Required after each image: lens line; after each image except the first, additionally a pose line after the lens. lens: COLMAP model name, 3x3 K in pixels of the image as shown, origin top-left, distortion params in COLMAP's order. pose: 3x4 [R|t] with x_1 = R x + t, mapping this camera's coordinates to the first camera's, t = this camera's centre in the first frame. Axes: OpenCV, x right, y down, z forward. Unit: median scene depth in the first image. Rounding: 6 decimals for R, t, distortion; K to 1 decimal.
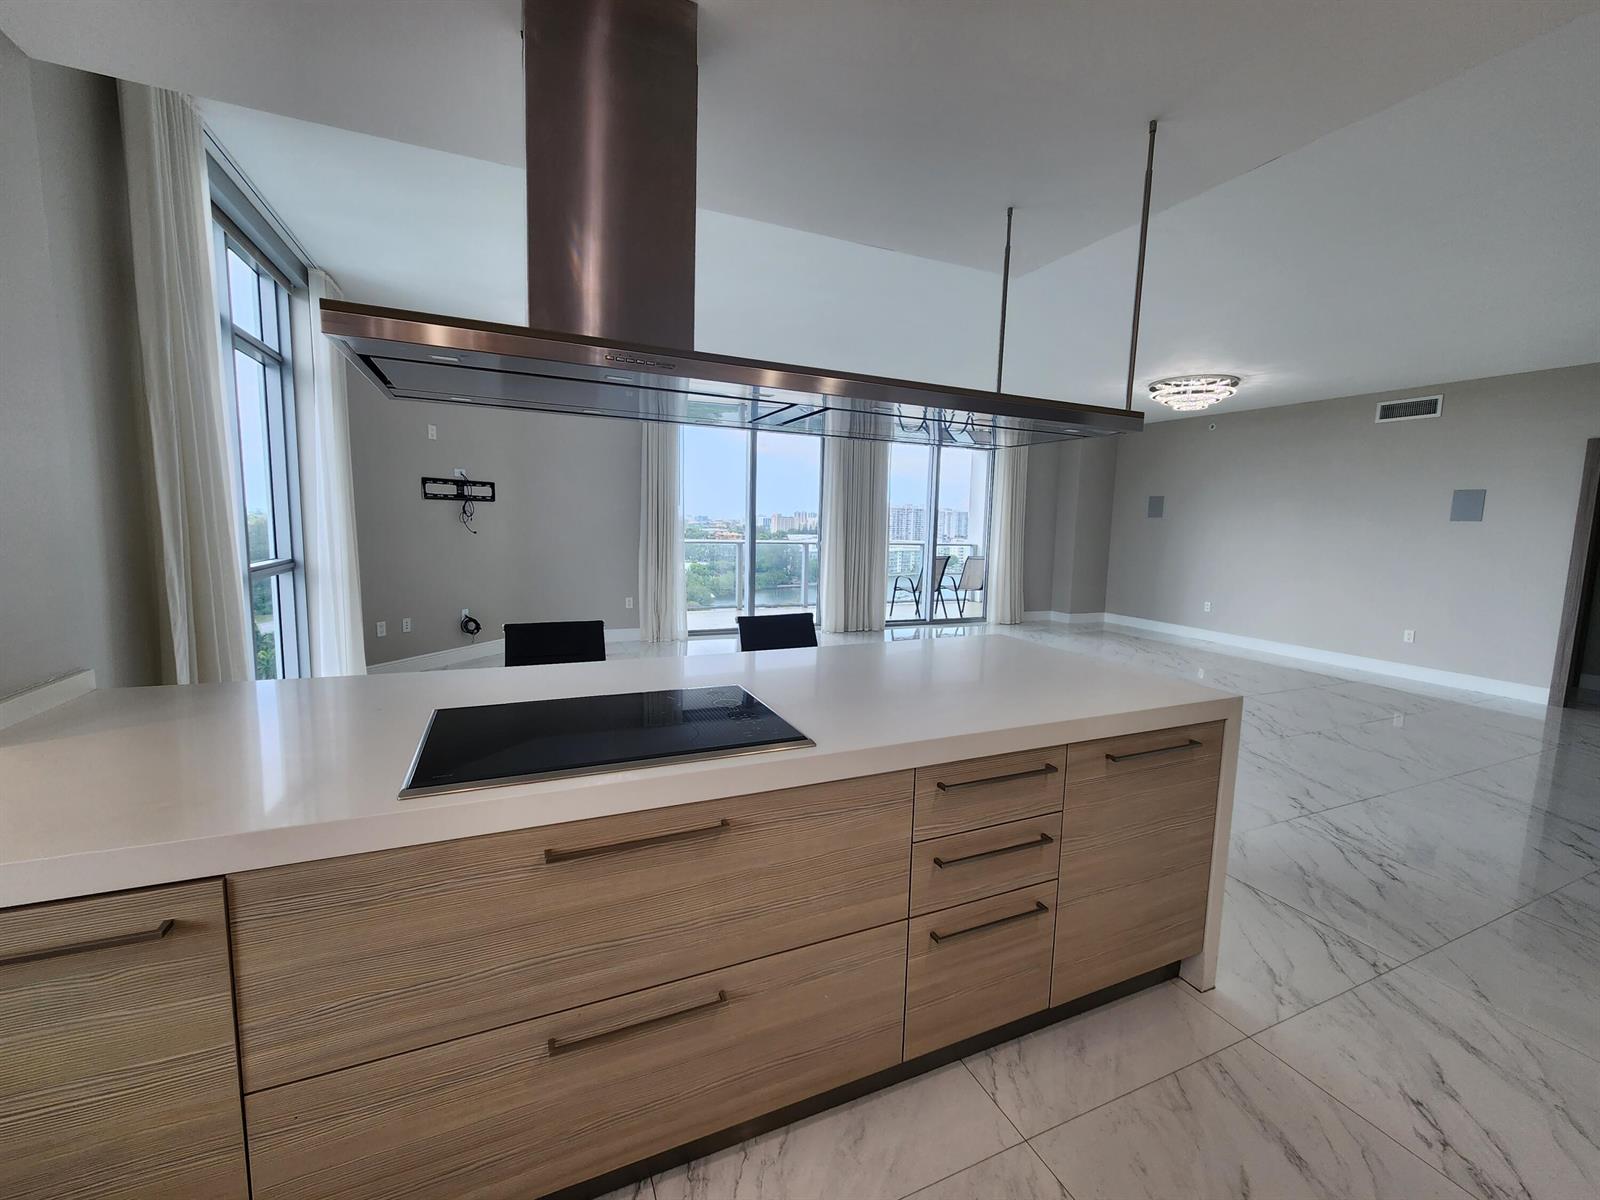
lens RADIAL K [[651.0, 0, 801.0], [0, 651.0, 594.5], [0, 0, 1]] dist [0.000048, -0.002166]
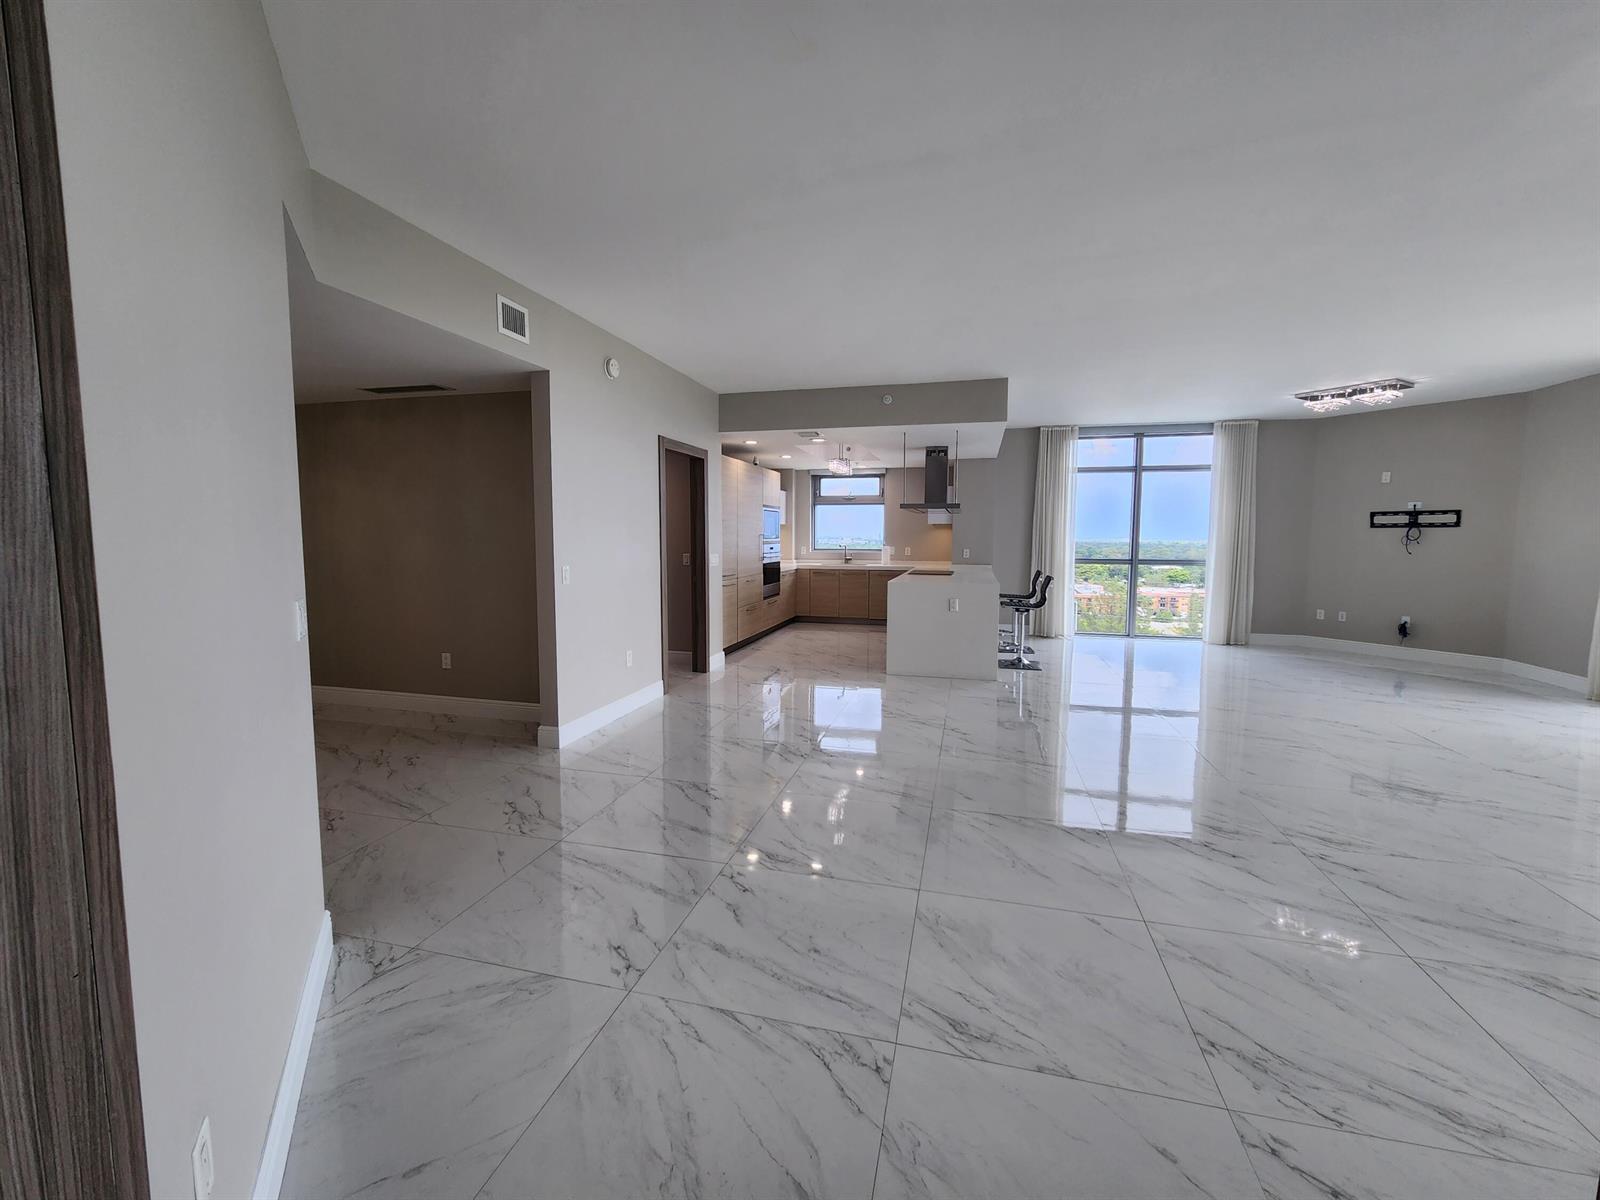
lens RADIAL K [[651.0, 0, 803.4], [0, 651.0, 590.2], [0, 0, 1]] dist [0.000048, -0.002166]
pose [[-0.616244, 0.040337, -0.786522, 1.136539], [-0.111471, 0.984166, 0.137811, -0.068168], [0.779627, 0.172599, -0.601989, 0.850117]]
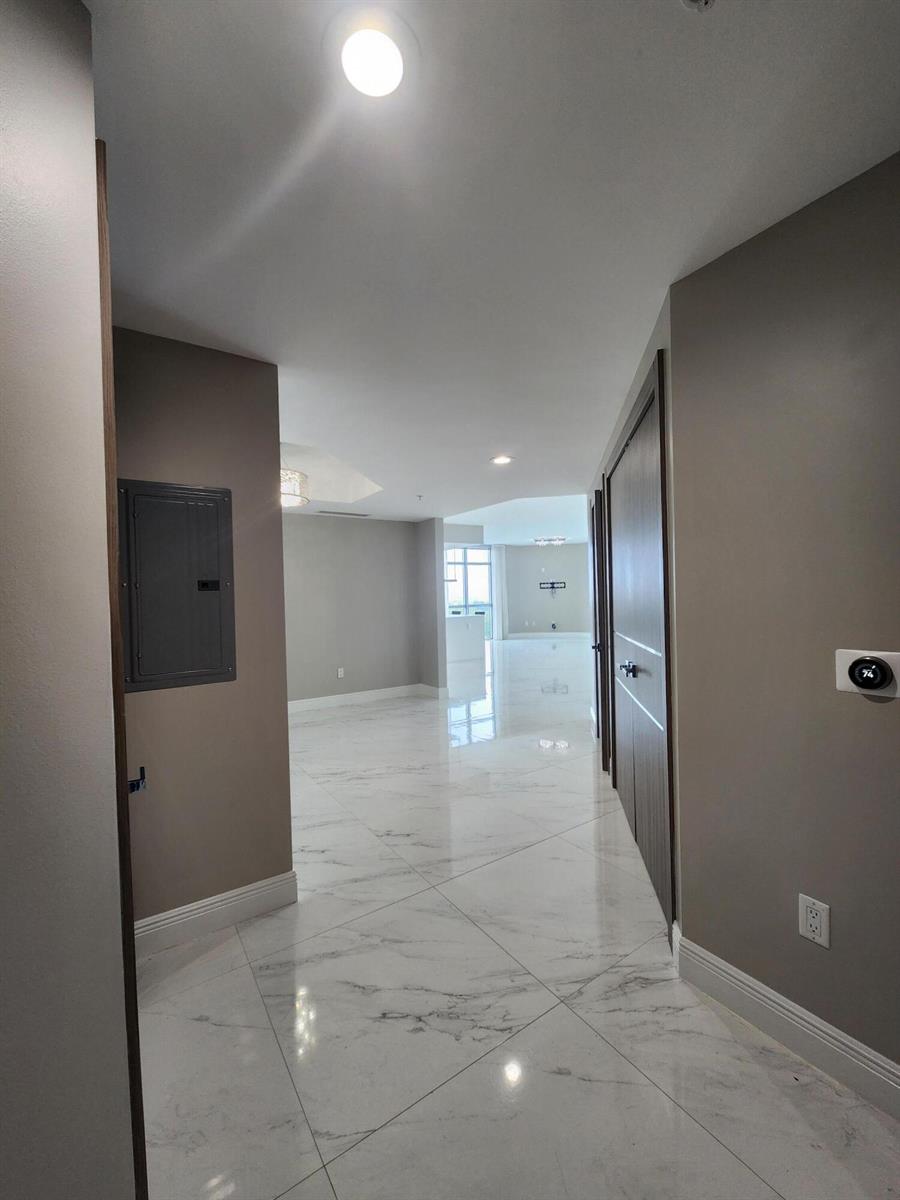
lens RADIAL K [[488.2, 0, 461.3], [0, 488.2, 608.8], [0, 0, 1]] dist [0.000048, -0.002166]
pose [[0.196739, -0.005235, -0.980442, 1.826125], [-0.081388, 0.996447, -0.021652, 0.052230], [0.977072, 0.084056, 0.195614, 0.055758]]
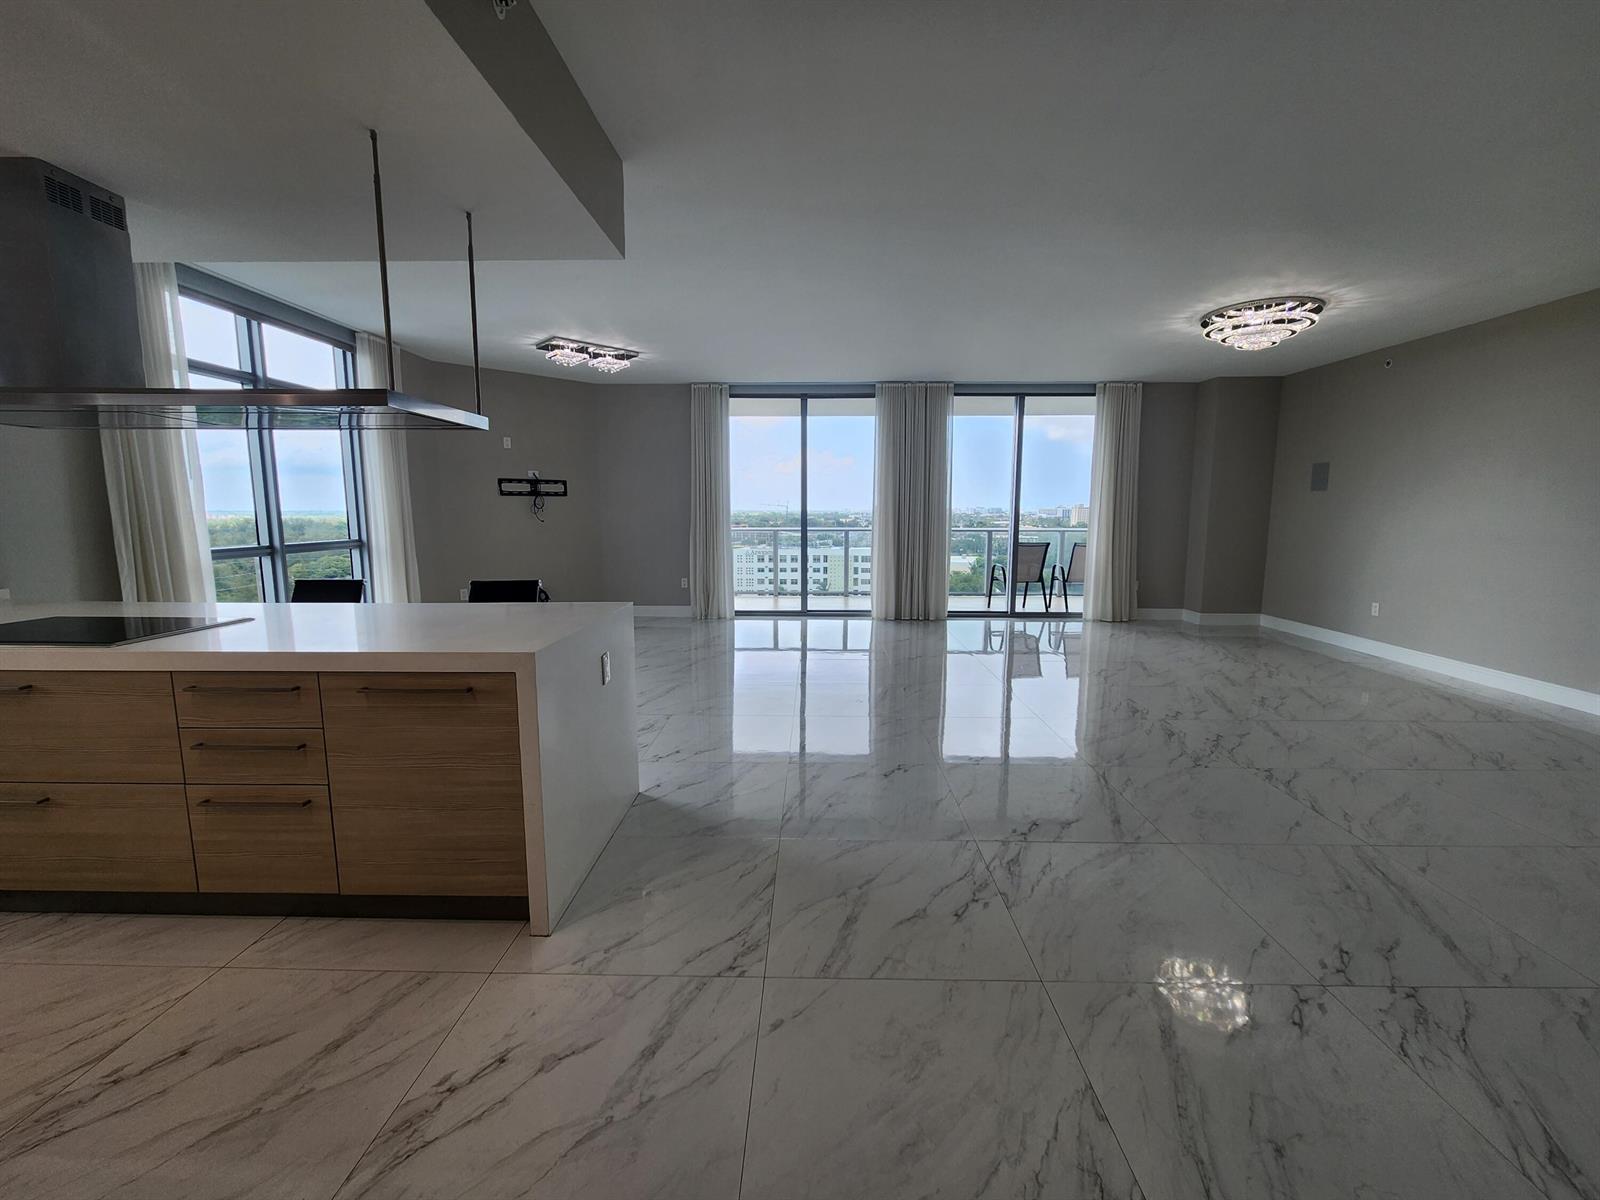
lens RADIAL K [[651.0, 0, 805.9], [0, 651.0, 594.5], [0, 0, 1]] dist [0.000048, -0.002166]
pose [[0.908857, 0.031159, -0.415943, 0.471917], [-0.027534, 0.999513, 0.014712, 0.012075], [0.416199, -0.001919, 0.909272, 0.077452]]
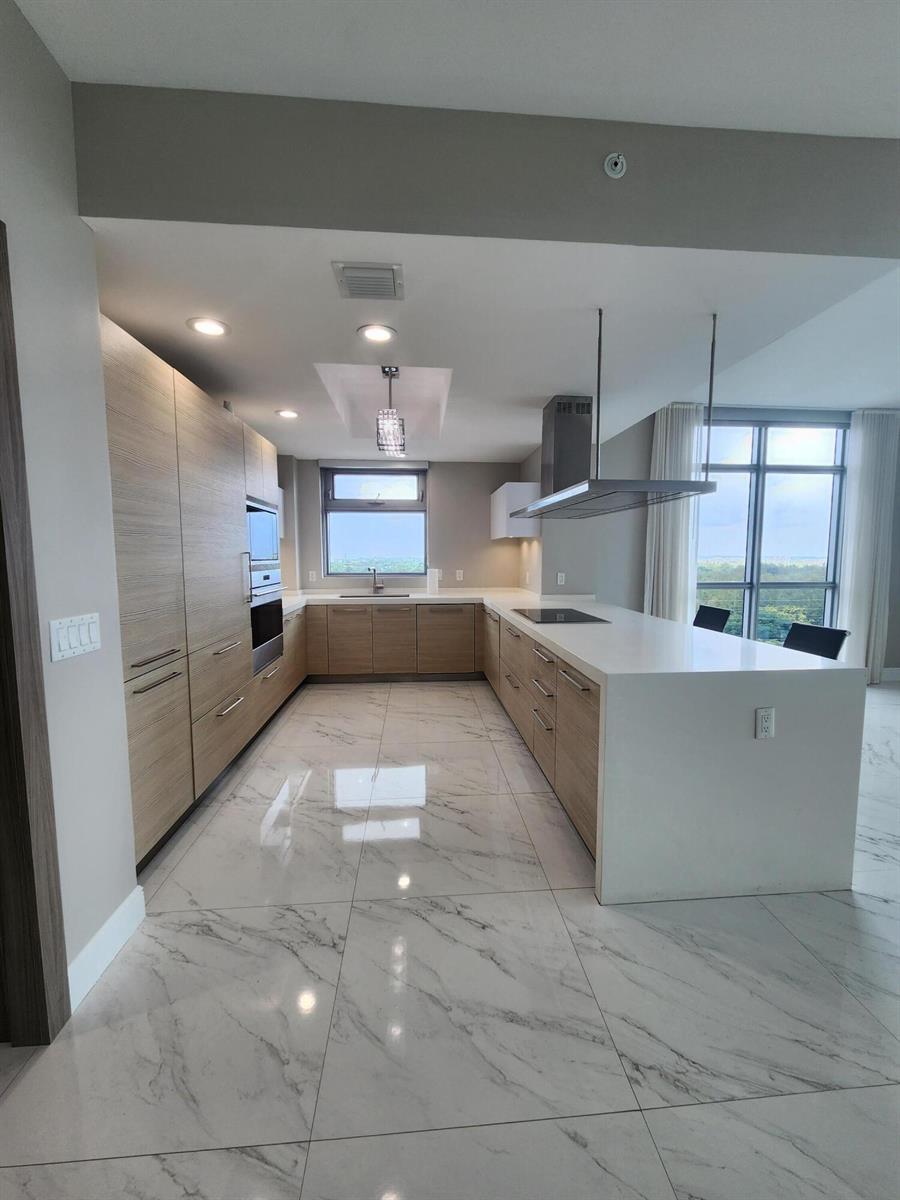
lens RADIAL K [[488.2, 0, 454.8], [0, 488.2, 601.5], [0, 0, 1]] dist [0.000048, -0.002166]
pose [[-0.323304, 0.065452, -0.944029, 0.528321], [-0.118751, 0.986913, 0.109095, -0.016743], [0.938814, 0.147375, -0.311301, 0.314035]]
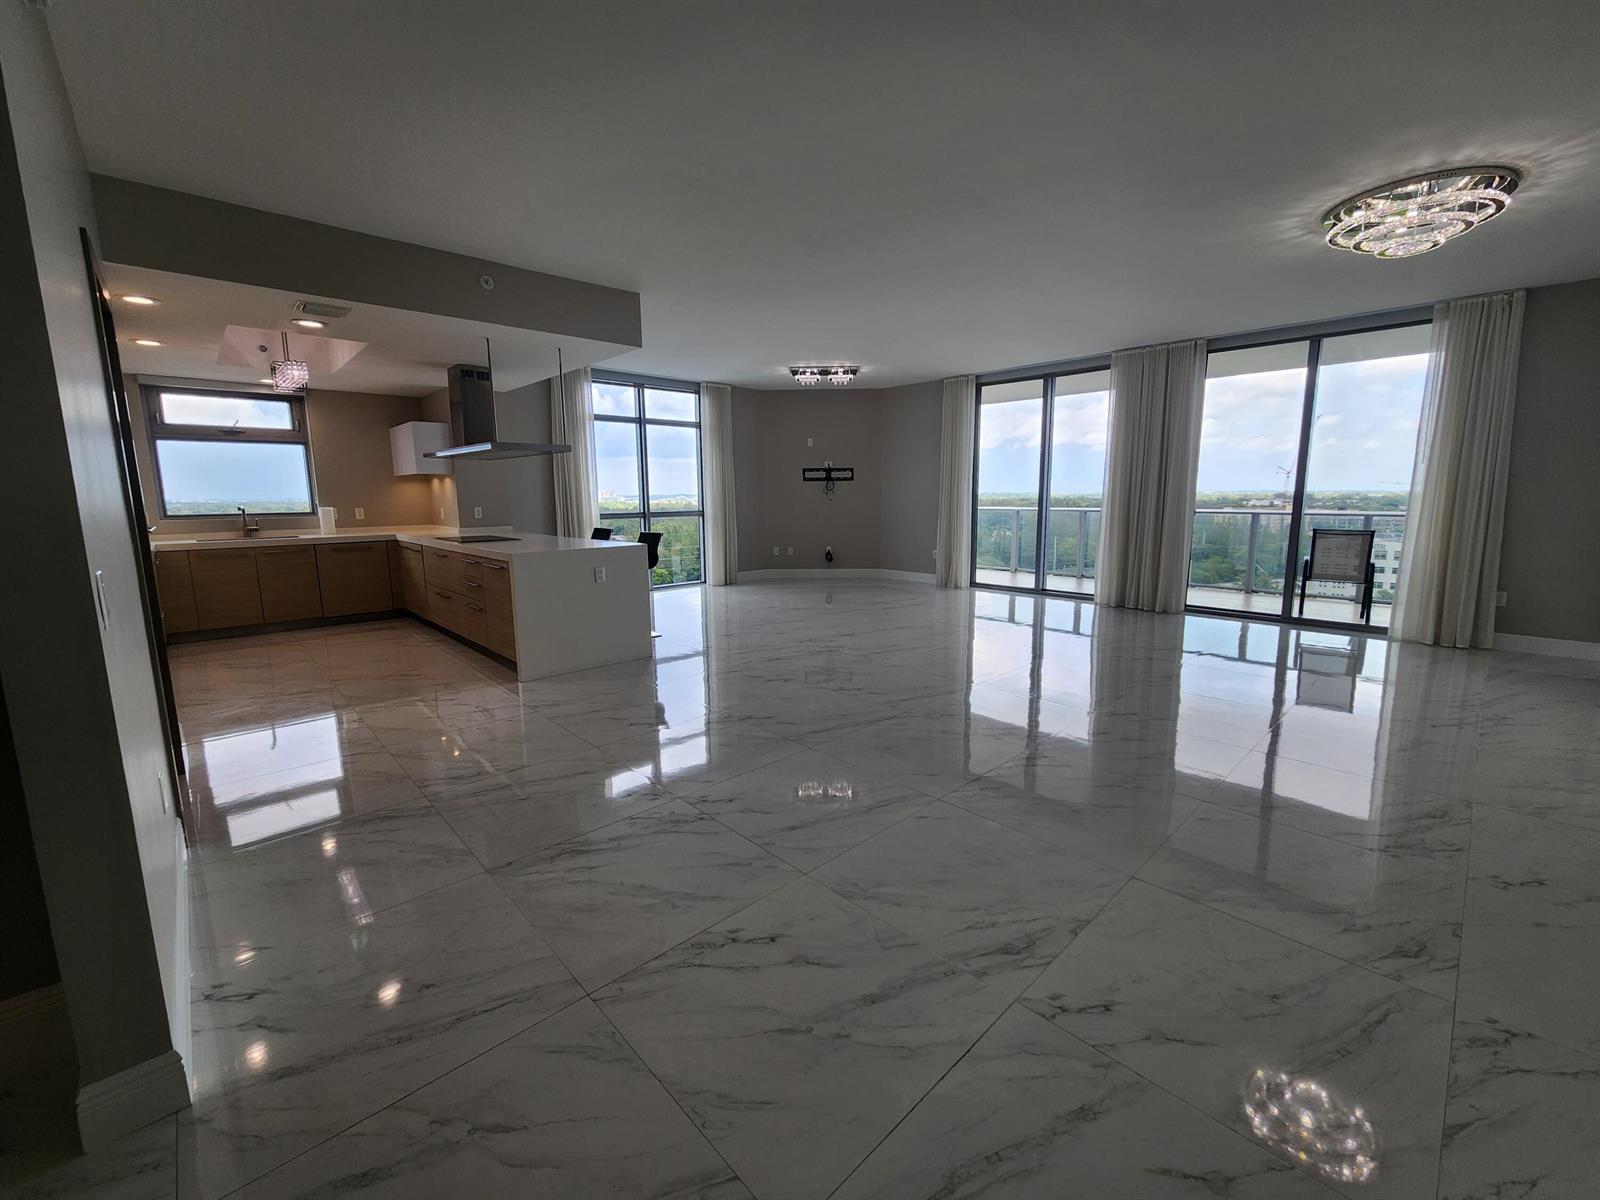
lens RADIAL K [[651.0, 0, 805.7], [0, 651.0, 592.2], [0, 0, 1]] dist [0.000048, -0.002166]
pose [[0.342368, 0.115112, -0.932488, 1.030595], [-0.093612, 0.991707, 0.088052, -0.003133], [0.934891, 0.057146, 0.350305, 0.372781]]
